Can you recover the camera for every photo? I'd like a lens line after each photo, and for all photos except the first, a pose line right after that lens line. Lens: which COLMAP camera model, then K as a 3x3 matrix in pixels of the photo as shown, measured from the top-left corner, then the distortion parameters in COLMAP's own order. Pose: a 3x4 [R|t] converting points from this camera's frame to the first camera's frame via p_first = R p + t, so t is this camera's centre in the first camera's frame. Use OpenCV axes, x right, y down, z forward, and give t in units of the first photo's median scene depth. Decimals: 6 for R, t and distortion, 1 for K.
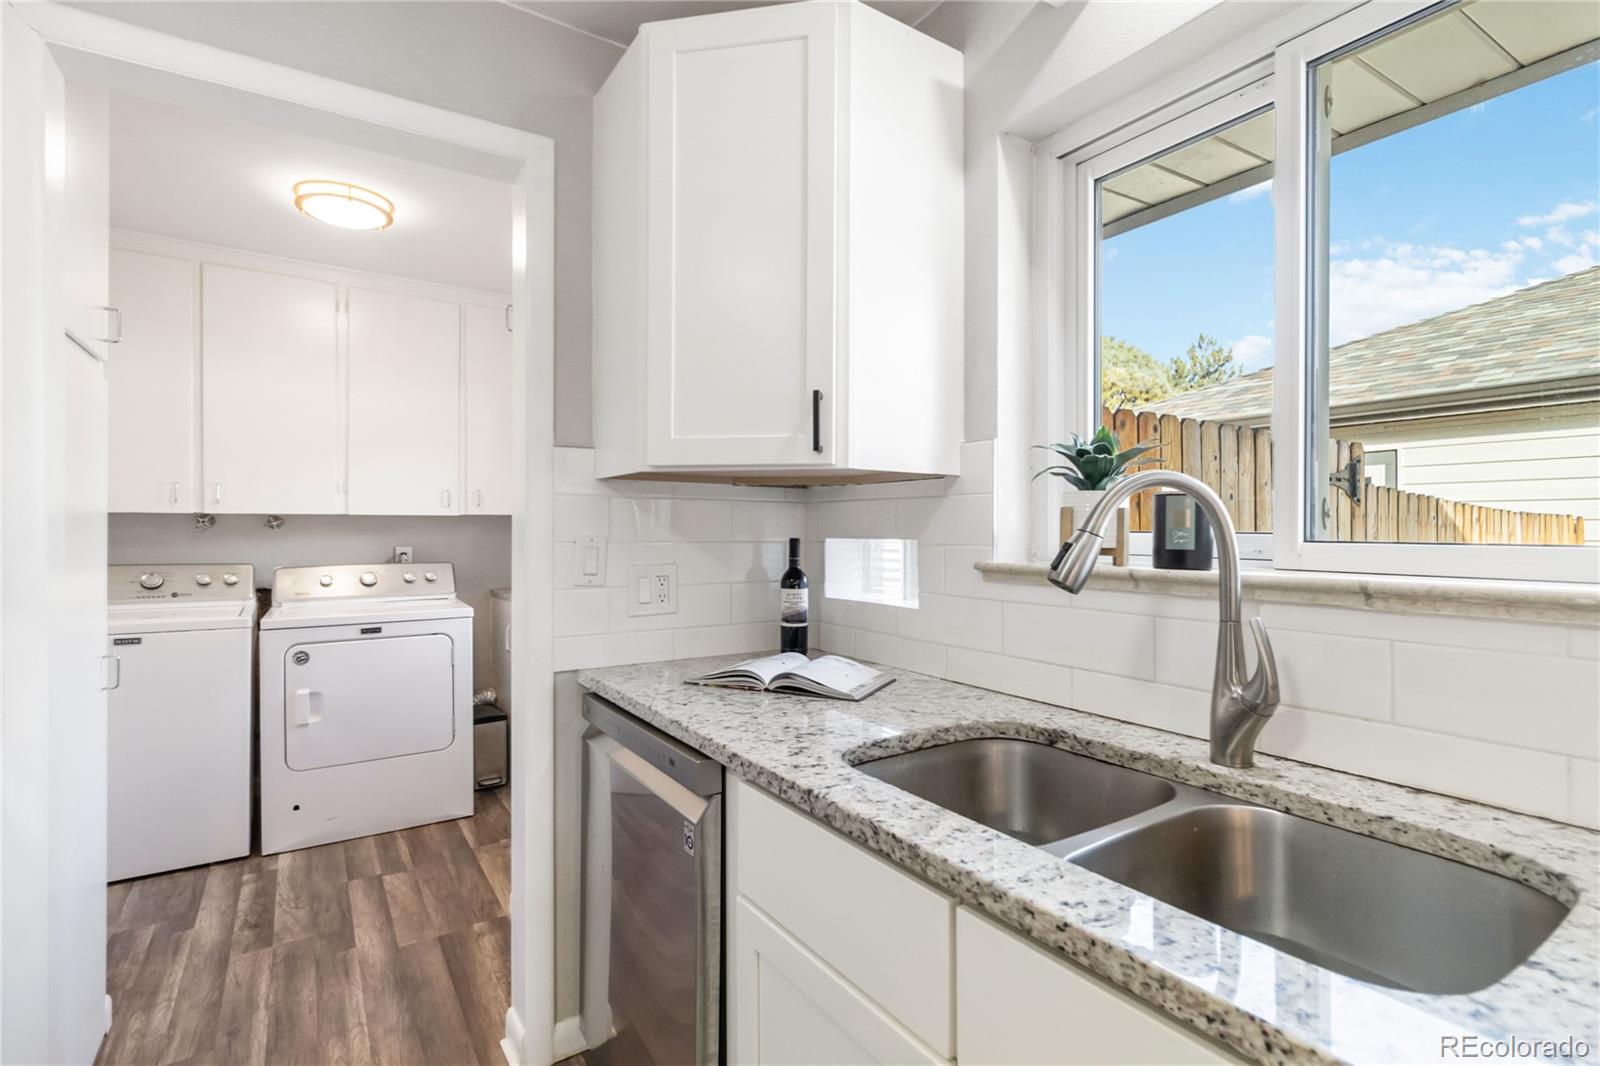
lens RADIAL K [[753.5, 0, 810.0], [0, 753.5, 533.1], [0, 0, 1]] dist [0.002037, -0.000828]
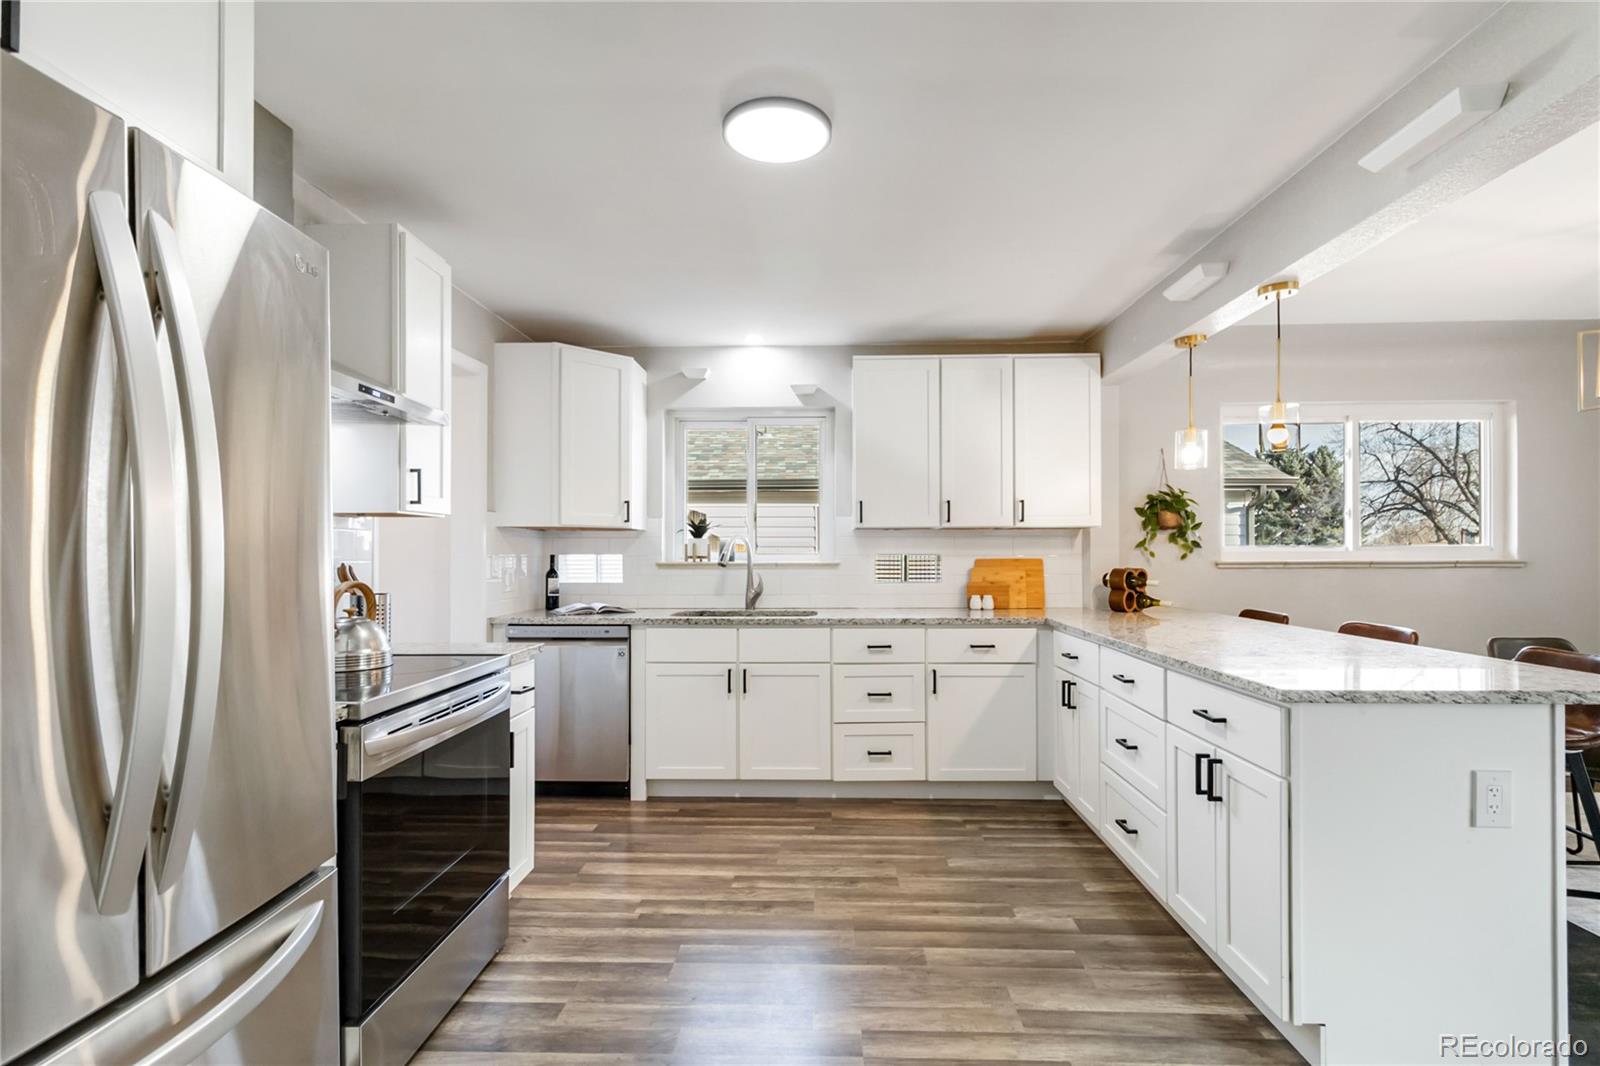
lens RADIAL K [[753.5, 0, 810.4], [0, 753.5, 551.5], [0, 0, 1]] dist [0.002037, -0.000828]
pose [[0.579684, -0.001590, 0.814840, -1.307012], [0.005860, 0.999980, -0.002218, 0.006440], [-0.814820, 0.006061, 0.579682, -0.814367]]
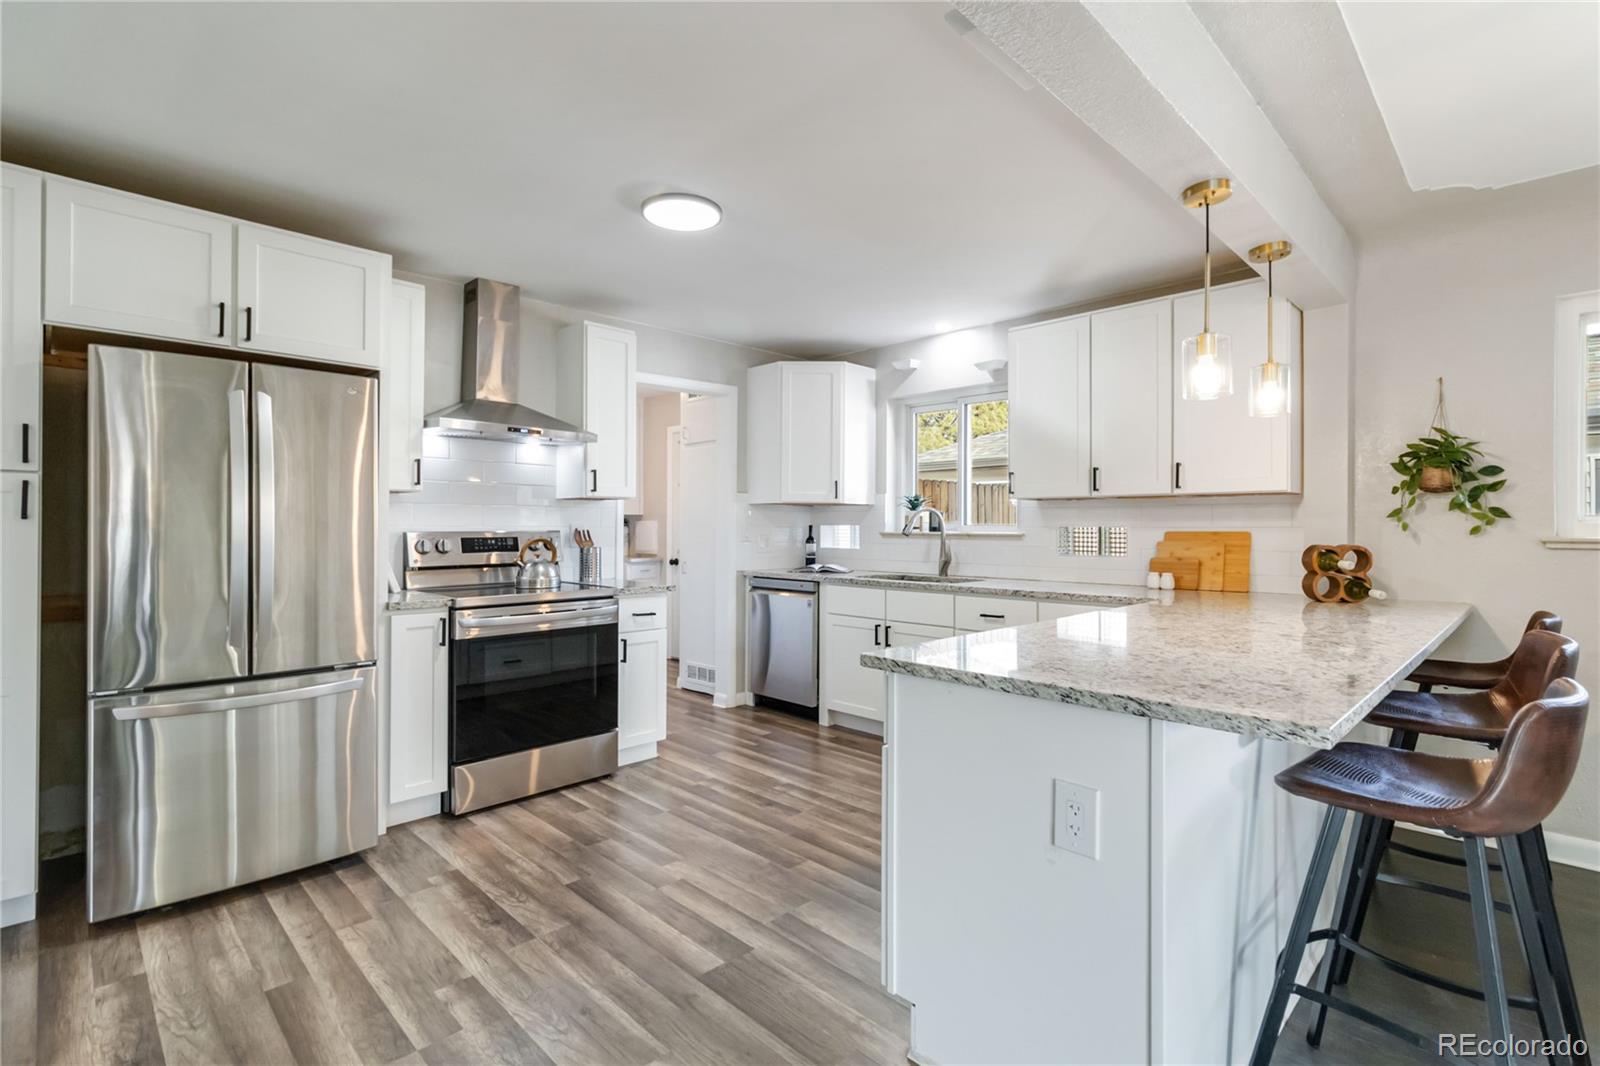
lens RADIAL K [[753.5, 0, 815.2], [0, 753.5, 524.5], [0, 0, 1]] dist [0.002037, -0.000828]
pose [[0.980070, 0.001355, 0.198650, -0.527704], [-0.000275, 0.999985, -0.005461, 0.018734], [-0.198654, 0.005298, 0.980055, -1.605733]]
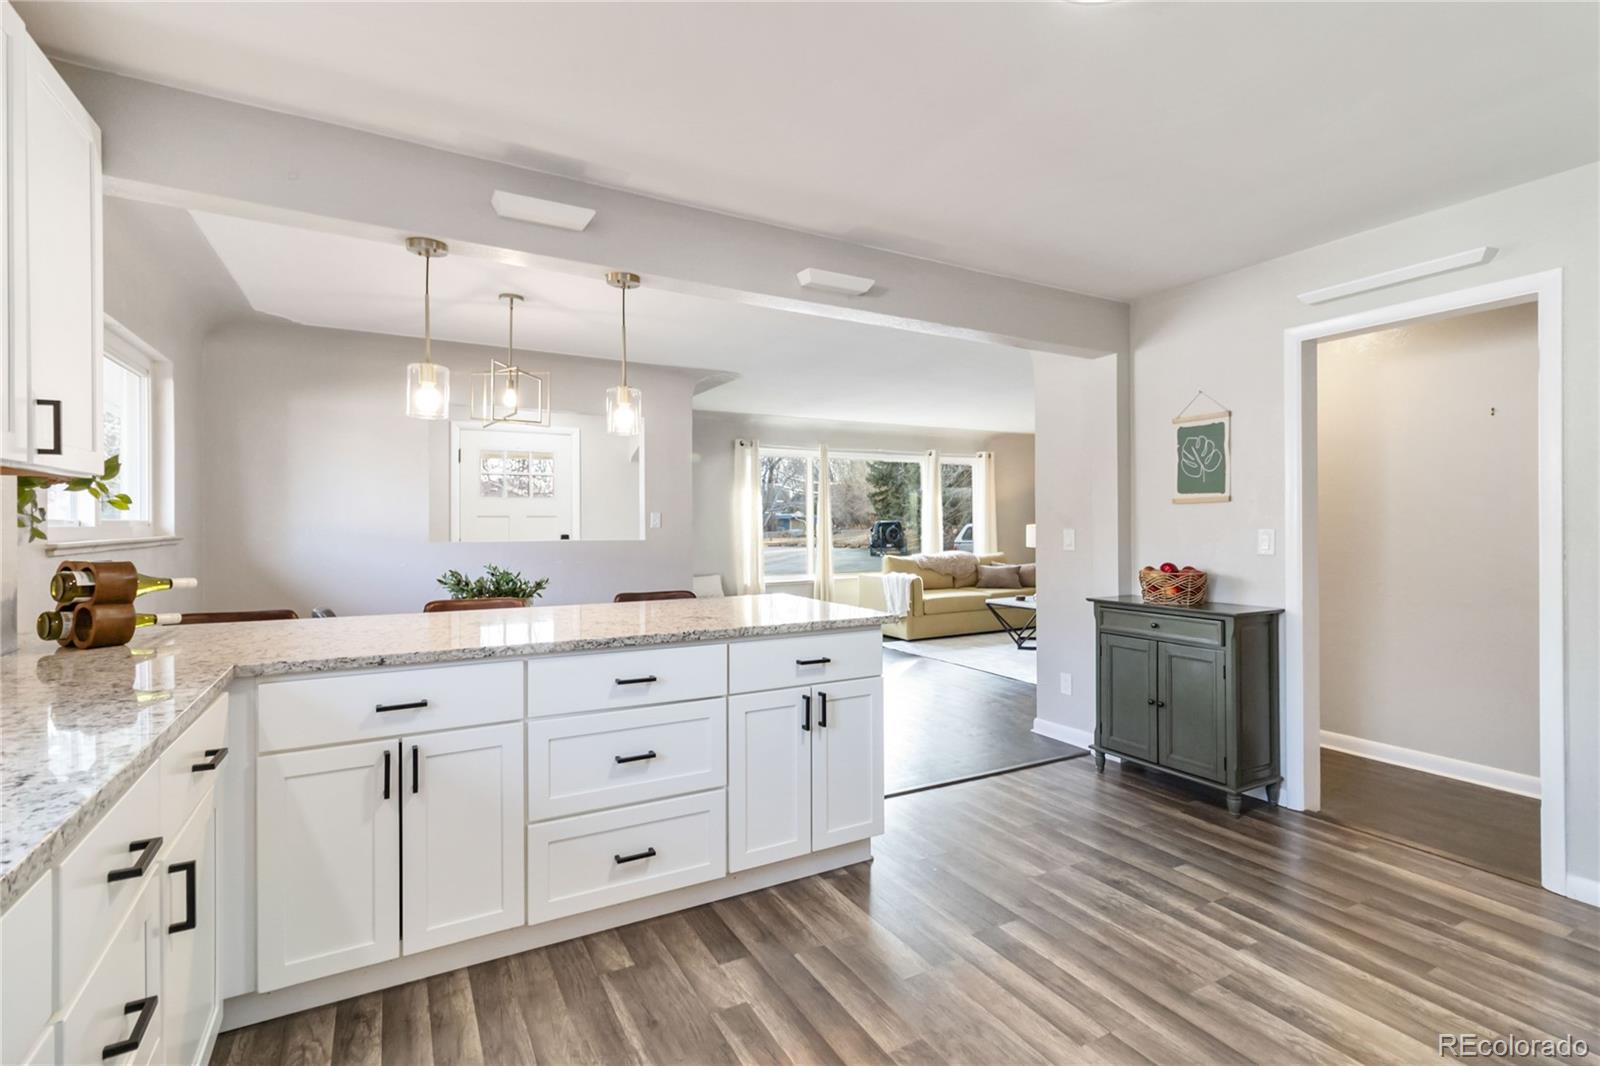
lens RADIAL K [[753.5, 0, 812.5], [0, 753.5, 523.2], [0, 0, 1]] dist [0.002037, -0.000828]
pose [[-0.996865, 0.000533, 0.079117, -0.252738], [0.000935, 0.999987, 0.005049, -0.007817], [-0.079113, 0.005107, -0.996853, 0.585745]]
